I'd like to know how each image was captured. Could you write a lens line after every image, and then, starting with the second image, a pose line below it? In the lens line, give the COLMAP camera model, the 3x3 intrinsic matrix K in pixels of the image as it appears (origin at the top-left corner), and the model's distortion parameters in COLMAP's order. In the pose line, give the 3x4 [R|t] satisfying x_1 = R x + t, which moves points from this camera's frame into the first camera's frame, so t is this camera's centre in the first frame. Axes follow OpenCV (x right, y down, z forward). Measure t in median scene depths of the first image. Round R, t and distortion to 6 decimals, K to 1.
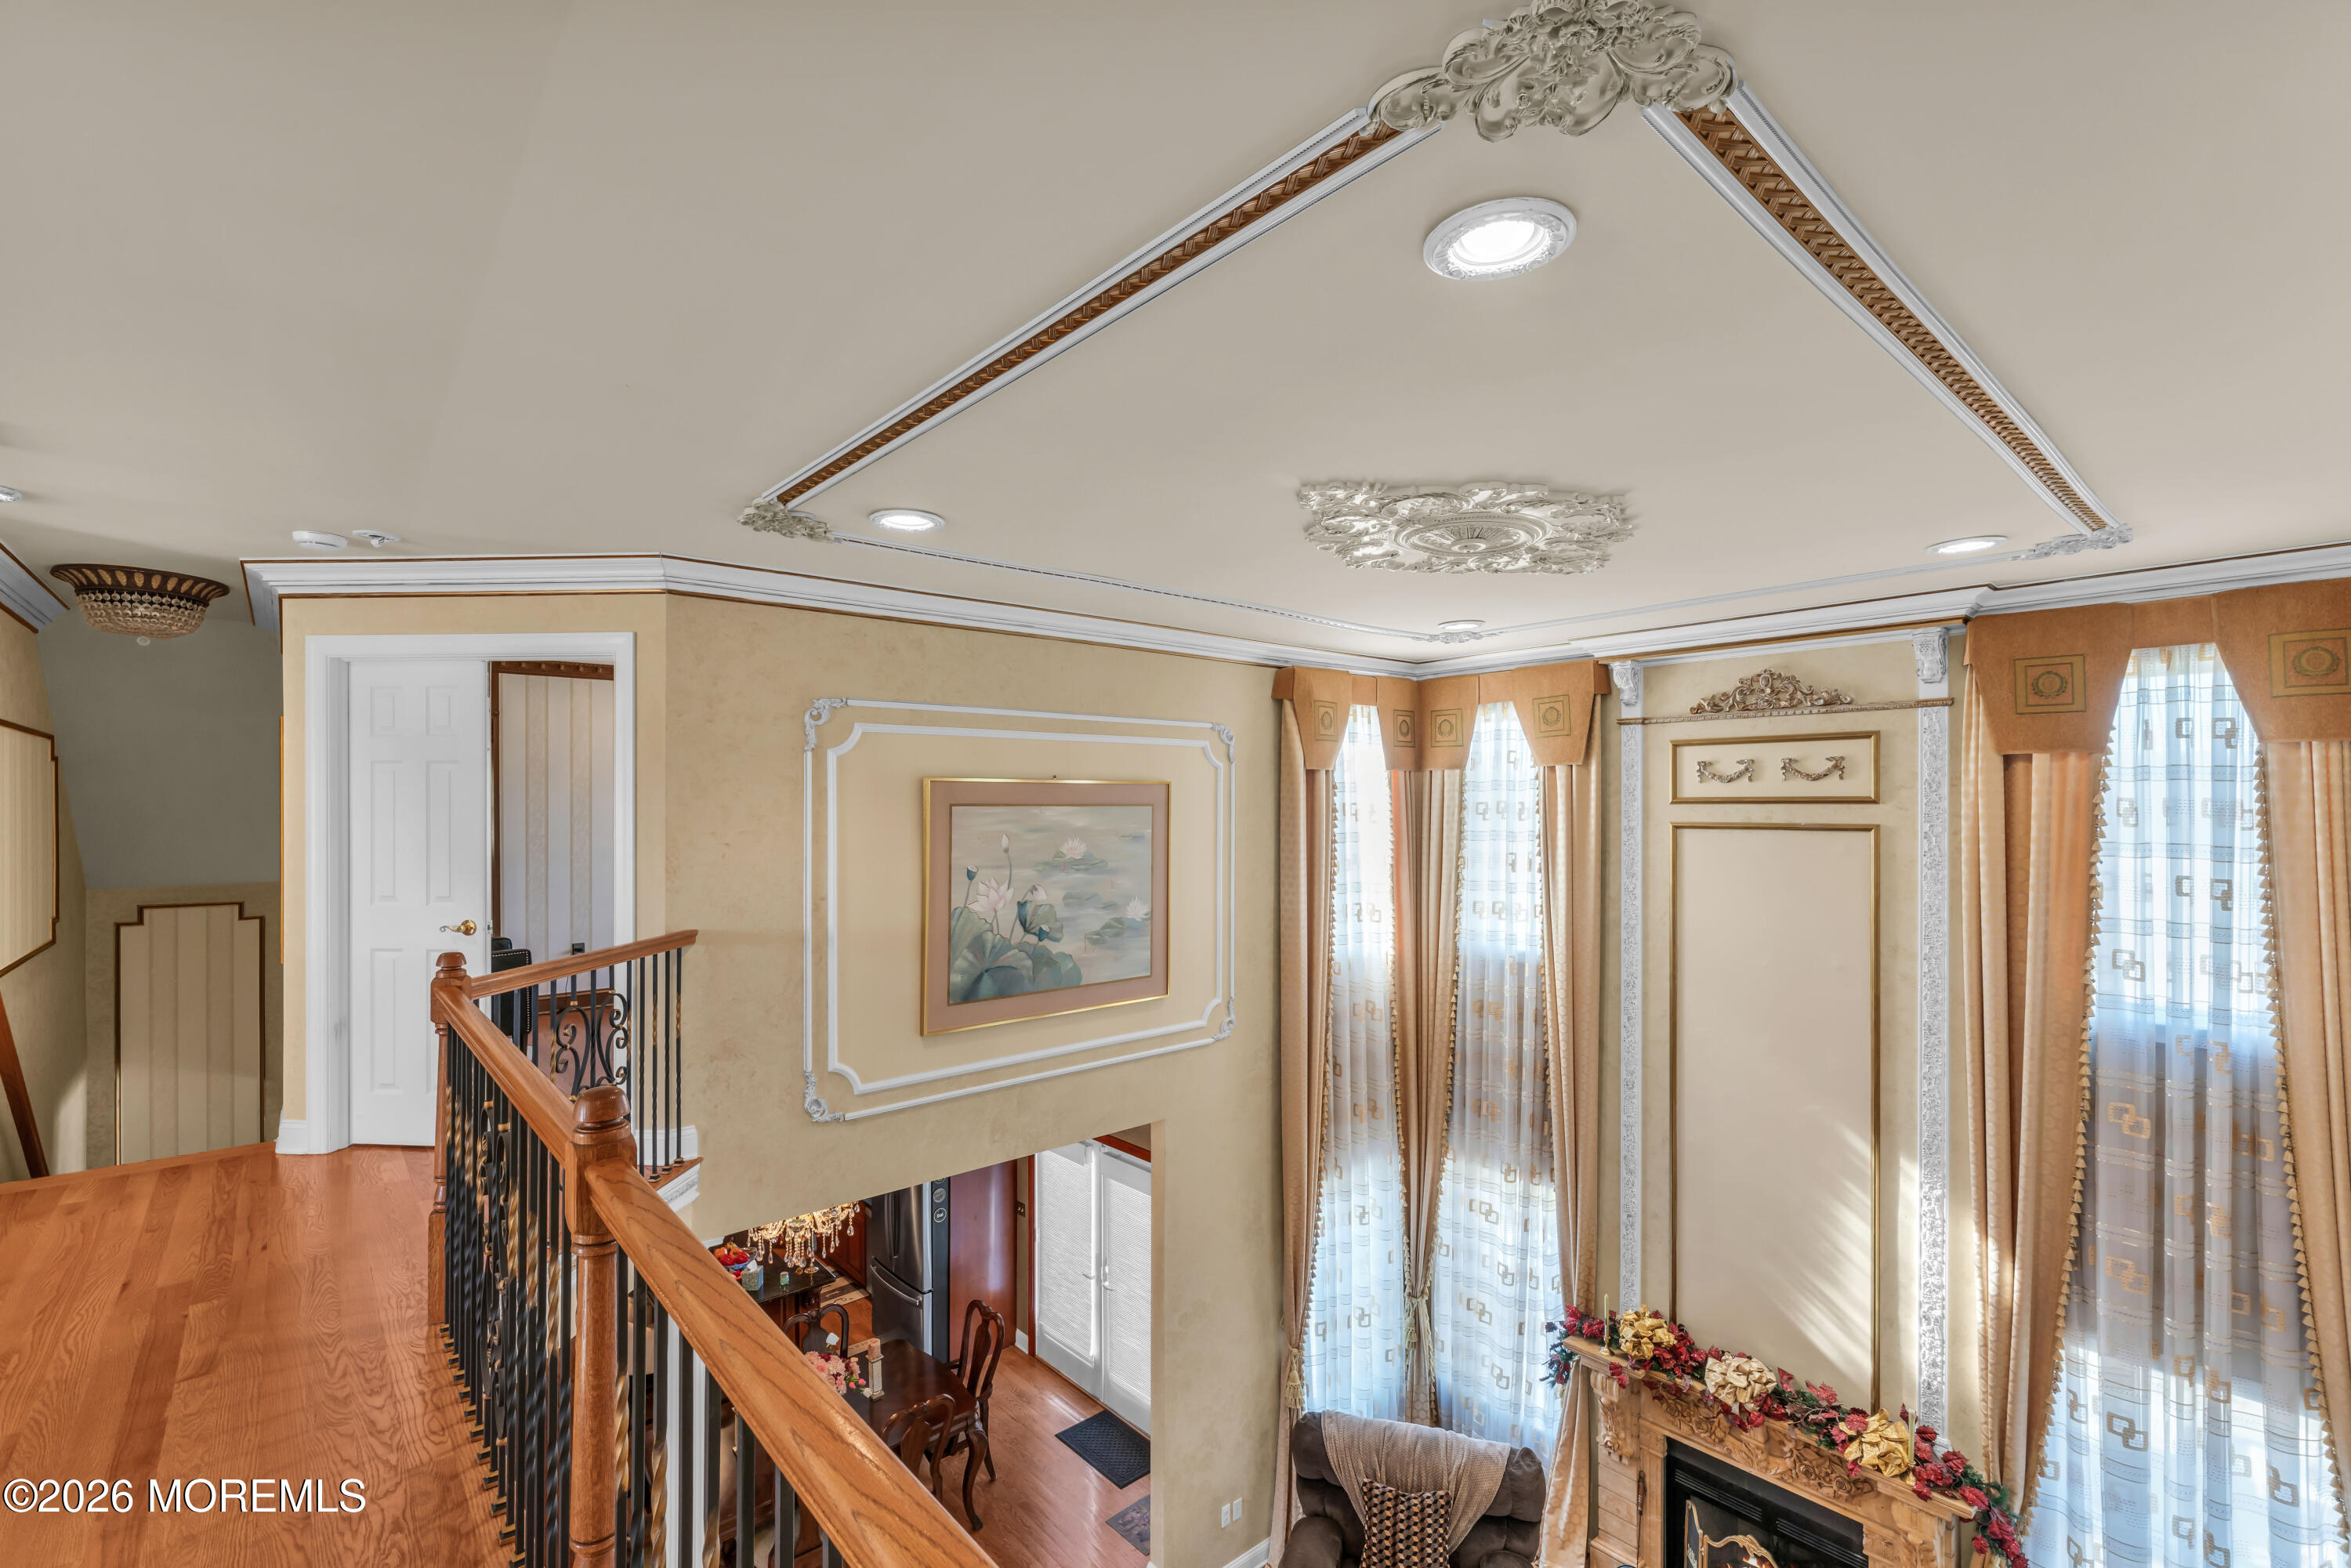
lens RADIAL K [[1035.1, 0, 1170.6], [0, 1035.1, 793.8], [0, 0, 1]] dist [-0.001272, 0.000513]
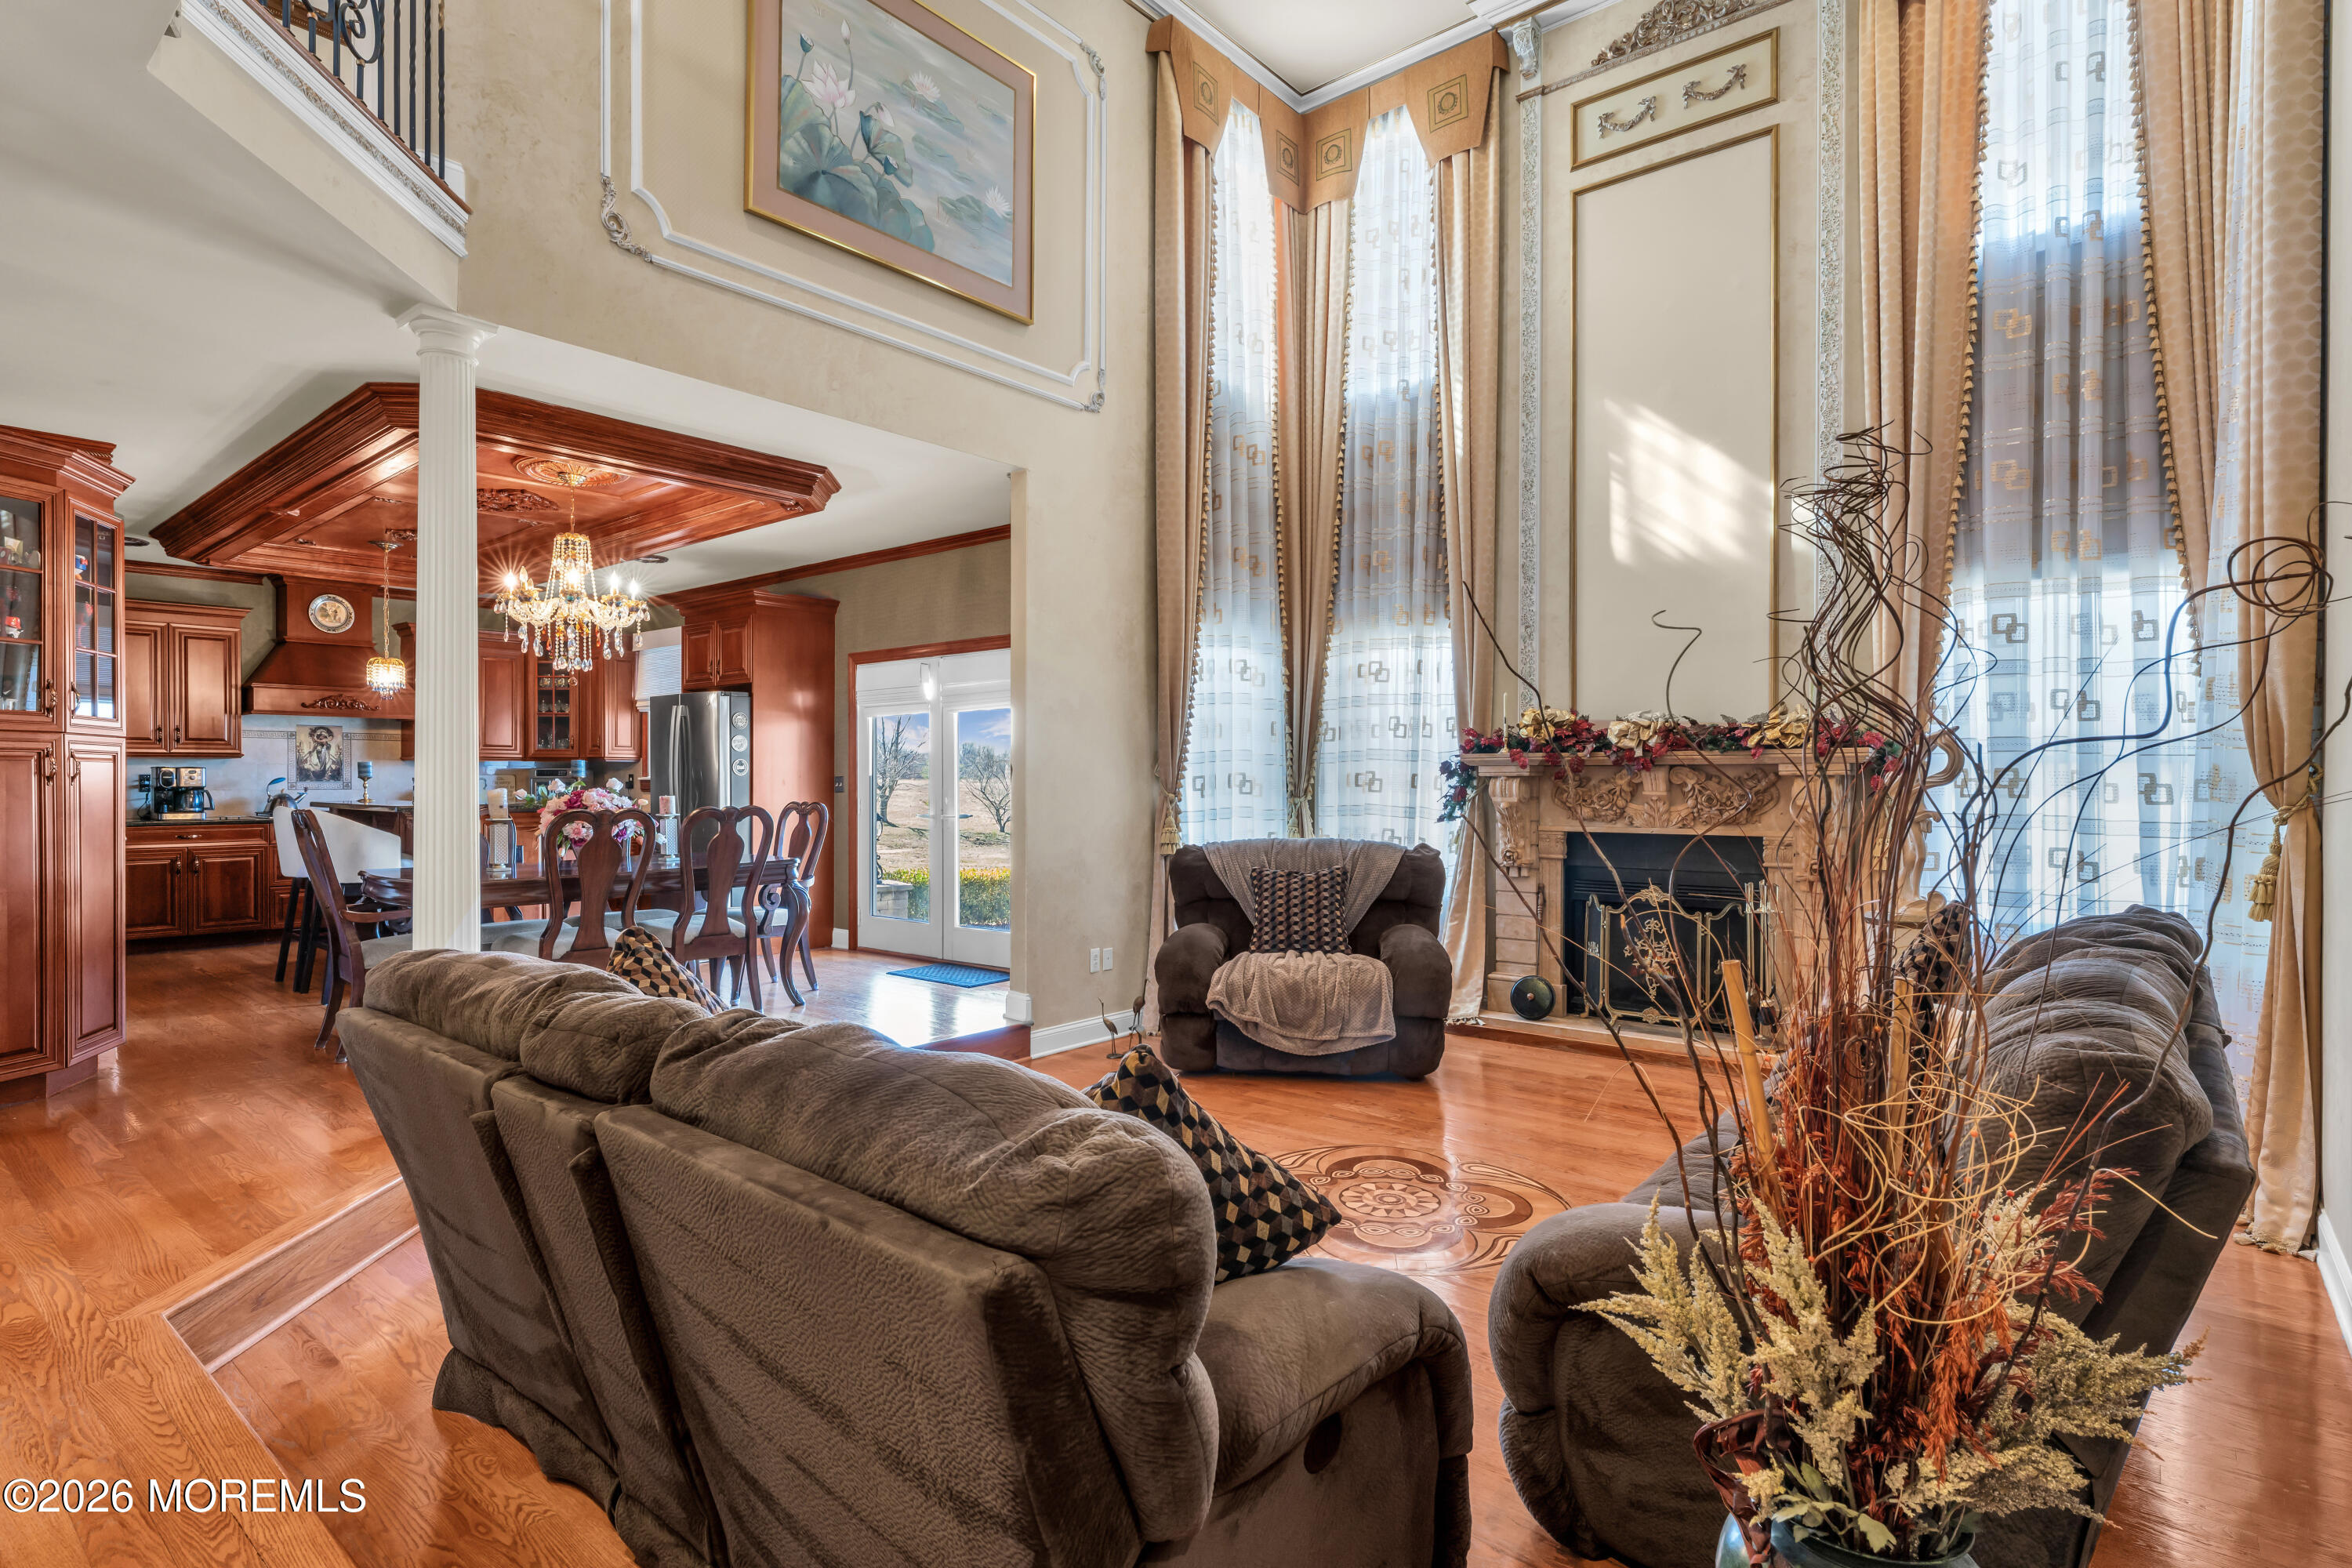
lens RADIAL K [[1184.9, 0, 1178.3], [0, 1184.9, 784.9], [0, 0, 1]] dist [0.000449, 0.000229]
pose [[0.986344, 0.000267, 0.164699, -0.043727], [-0.001067, 0.999988, 0.004772, 0.562377], [-0.164695, -0.004883, 0.986332, -0.001098]]
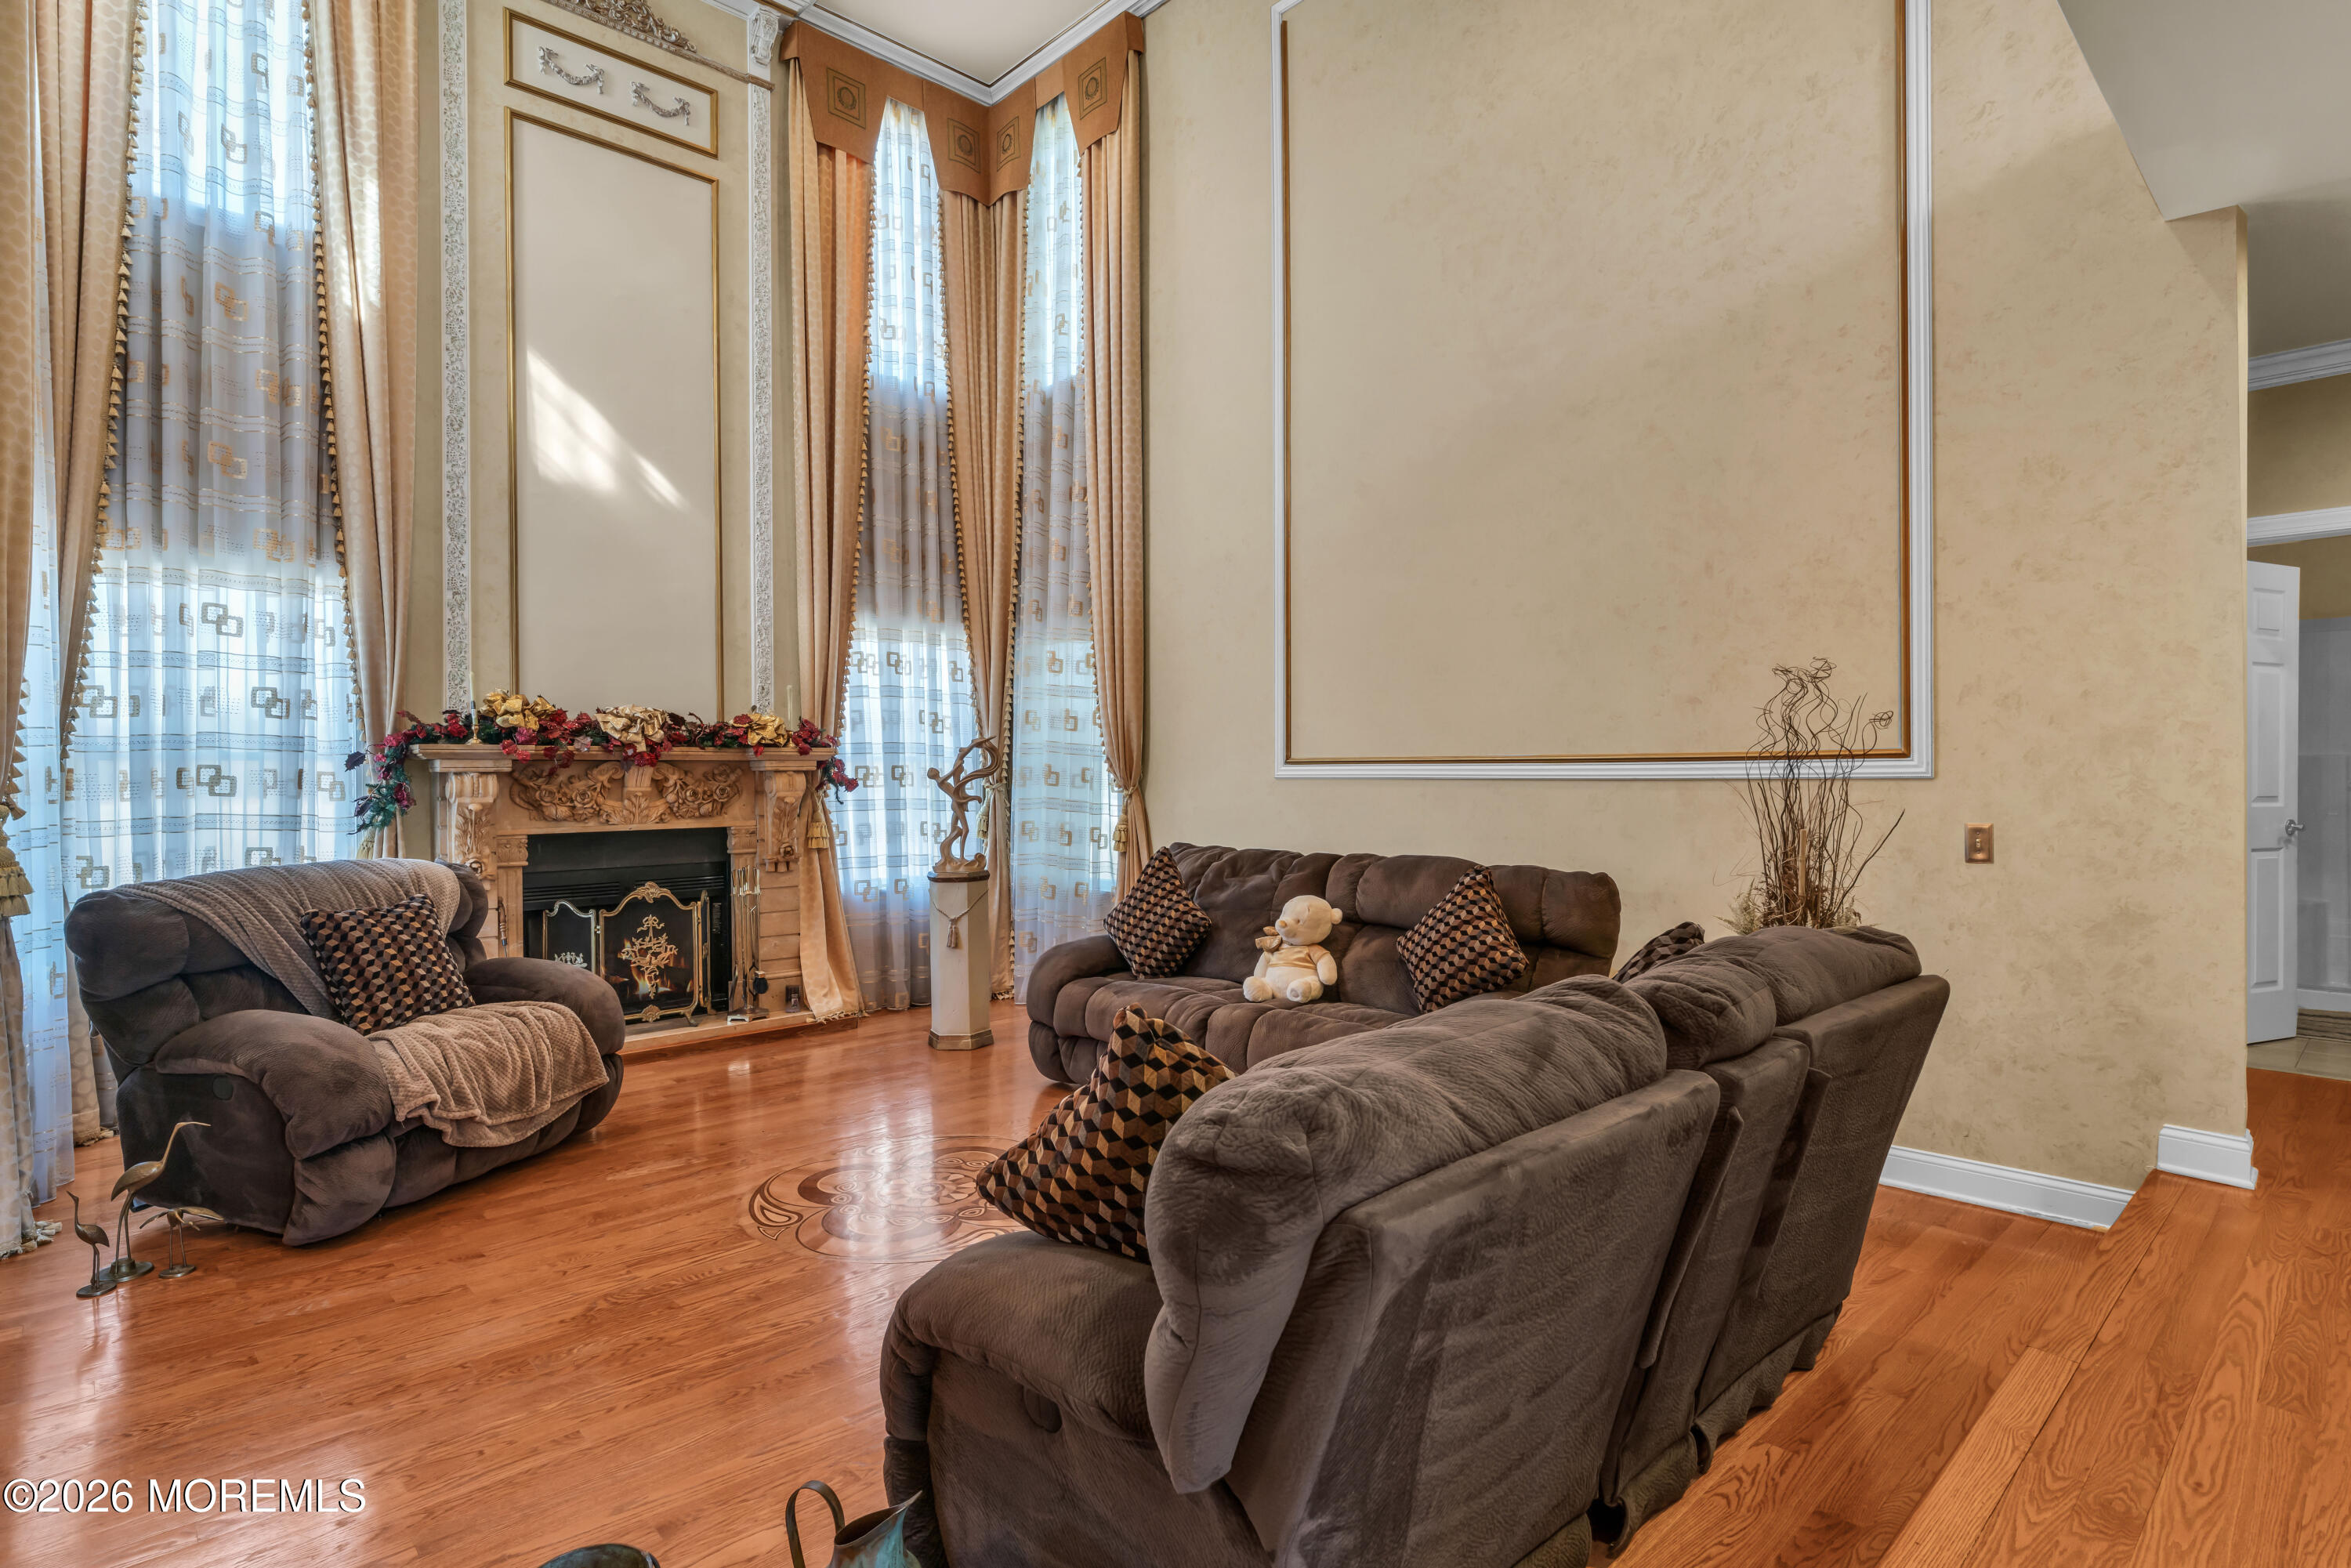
lens RADIAL K [[1184.4, 0, 1173.5], [0, 1184.4, 781.1], [0, 0, 1]] dist [0.000449, 0.000229]
pose [[-0.039782, -0.004664, 0.999197, -0.483094], [0.004885, 0.999976, 0.004862, 0.564411], [-0.999196, 0.005074, -0.039759, 0.512715]]
